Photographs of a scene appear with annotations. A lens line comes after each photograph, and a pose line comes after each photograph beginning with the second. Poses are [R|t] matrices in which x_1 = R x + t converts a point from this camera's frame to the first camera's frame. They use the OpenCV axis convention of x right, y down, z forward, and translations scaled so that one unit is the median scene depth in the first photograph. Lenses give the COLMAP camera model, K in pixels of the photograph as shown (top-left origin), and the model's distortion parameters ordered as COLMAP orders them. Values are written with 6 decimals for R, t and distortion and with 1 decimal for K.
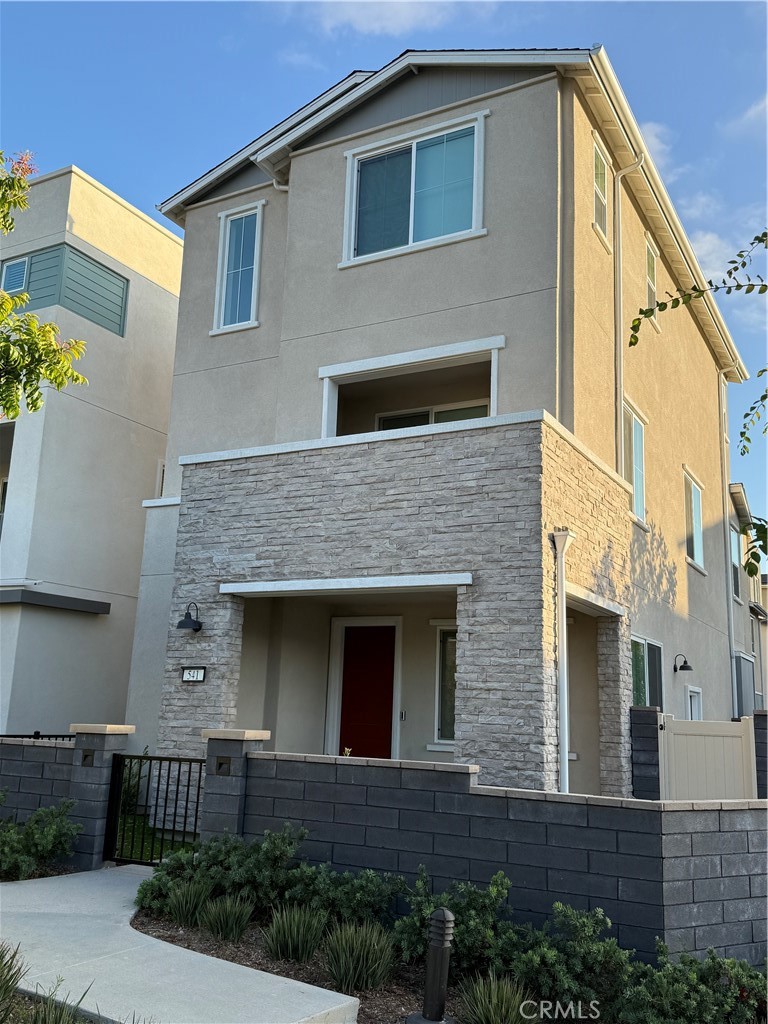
lens RADIAL K [[914.3, 0, 384.0], [0, 914.3, 512.0], [0, 0, 1]] dist [0.012741, -0.000120]
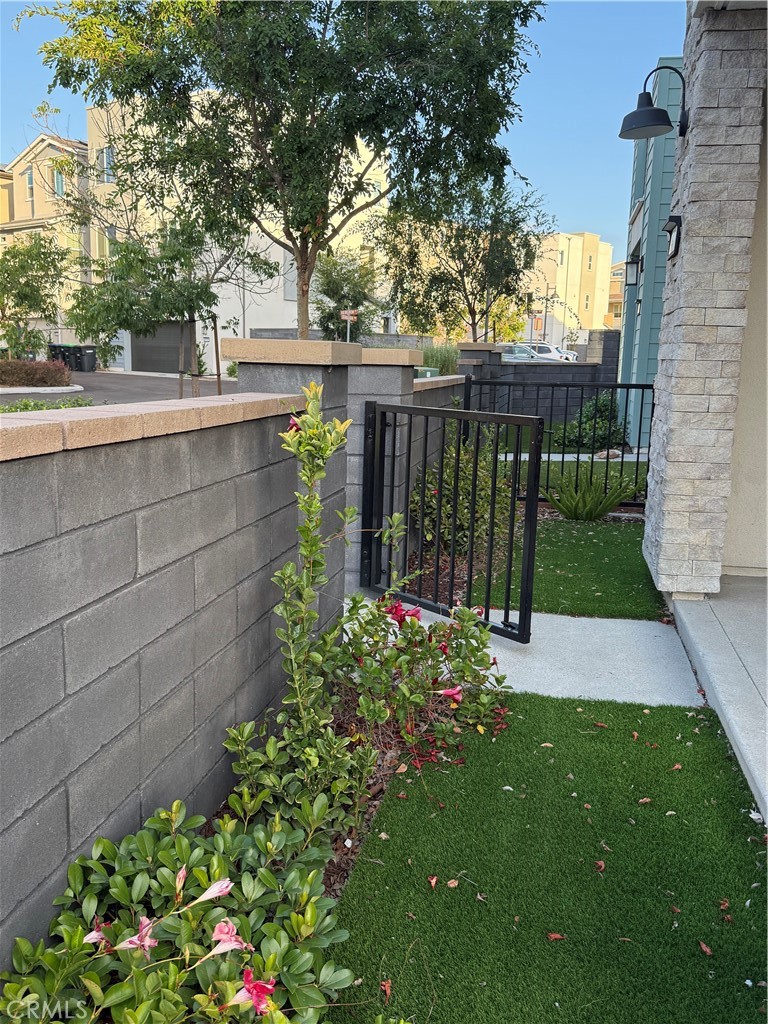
lens RADIAL K [[914.3, 0, 384.0], [0, 914.3, 512.0], [0, 0, 1]] dist [0.012741, -0.000120]
pose [[0.301197, 0.126386, -0.945149, 0.171978], [0.193062, 0.962567, 0.190239, 0.183687], [0.933813, -0.239772, 0.265523, 0.691903]]
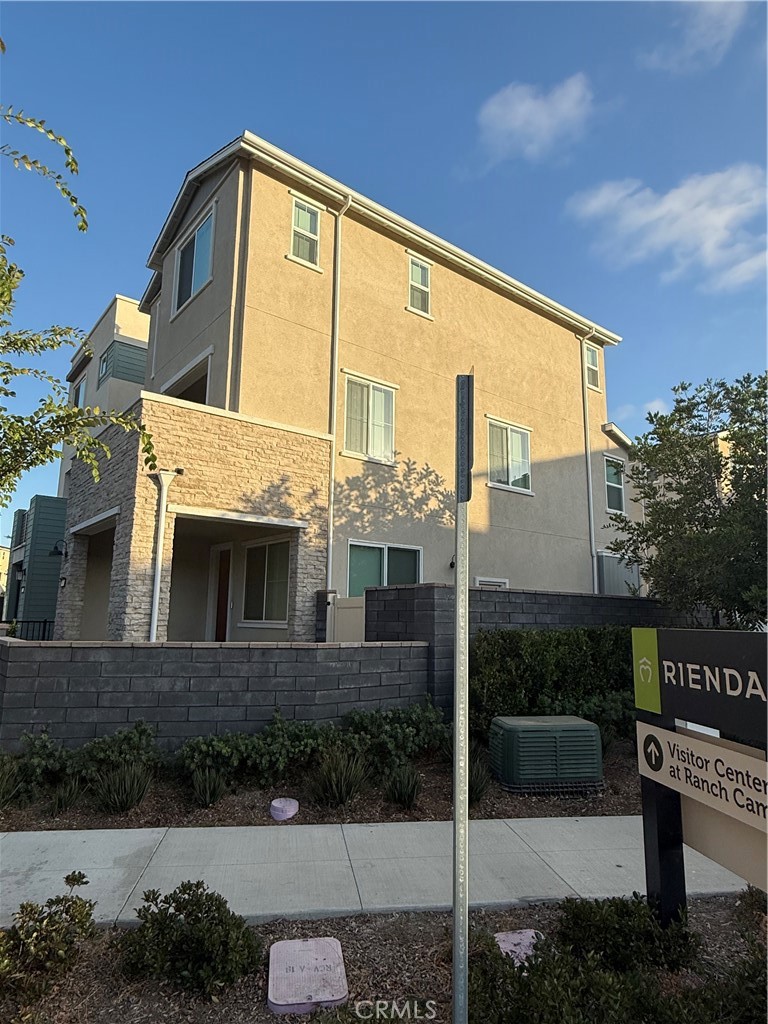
lens RADIAL K [[596.8, 0, 384.0], [0, 596.8, 512.0], [0, 0, 1]] dist [0.031659, 0.000150]
pose [[0.922719, -0.092743, -0.374149, 0.739263], [0.105499, 0.994325, 0.013709, 0.090218], [0.370754, -0.052122, 0.927267, 0.181911]]
